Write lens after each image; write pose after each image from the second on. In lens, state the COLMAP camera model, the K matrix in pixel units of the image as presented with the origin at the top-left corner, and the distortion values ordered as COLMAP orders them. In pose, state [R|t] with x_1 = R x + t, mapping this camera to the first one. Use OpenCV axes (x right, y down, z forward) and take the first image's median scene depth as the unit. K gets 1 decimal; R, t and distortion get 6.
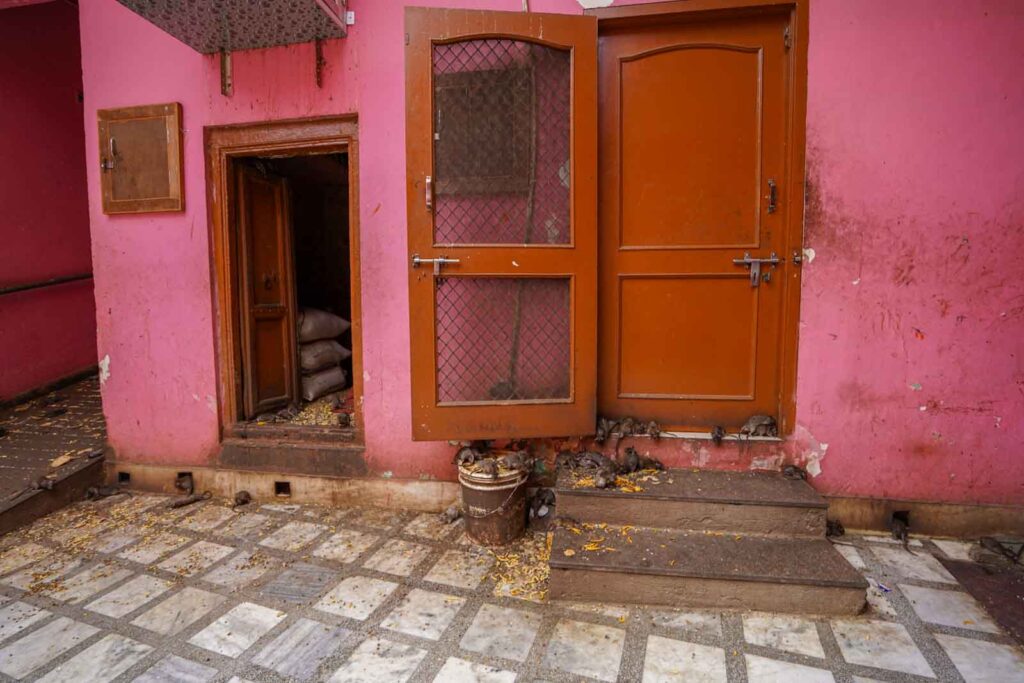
lens RADIAL K [[482.9, 0, 512.0], [0, 482.9, 341.5], [0, 0, 1]] dist [-0.067392, 0.023339]
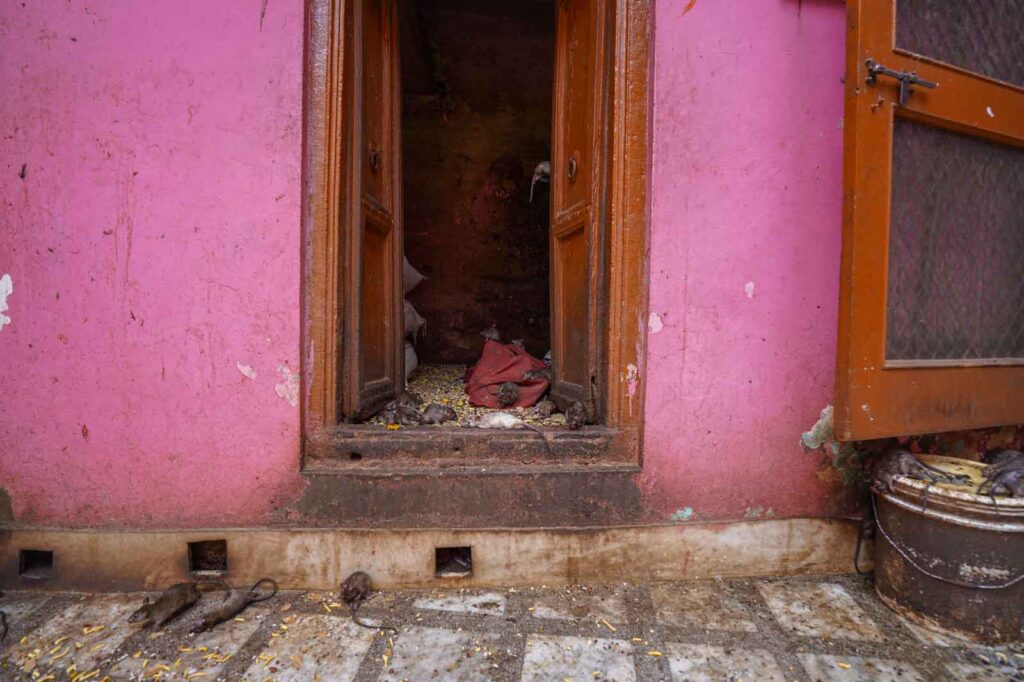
lens RADIAL K [[482.9, 0, 512.0], [0, 482.9, 341.0], [0, 0, 1]] dist [-0.067392, 0.023339]
pose [[0.974972, 0.017358, 0.221648, -0.539368], [-0.008691, 0.999161, -0.040017, 0.108572], [-0.222157, 0.037089, 0.974305, 0.513658]]
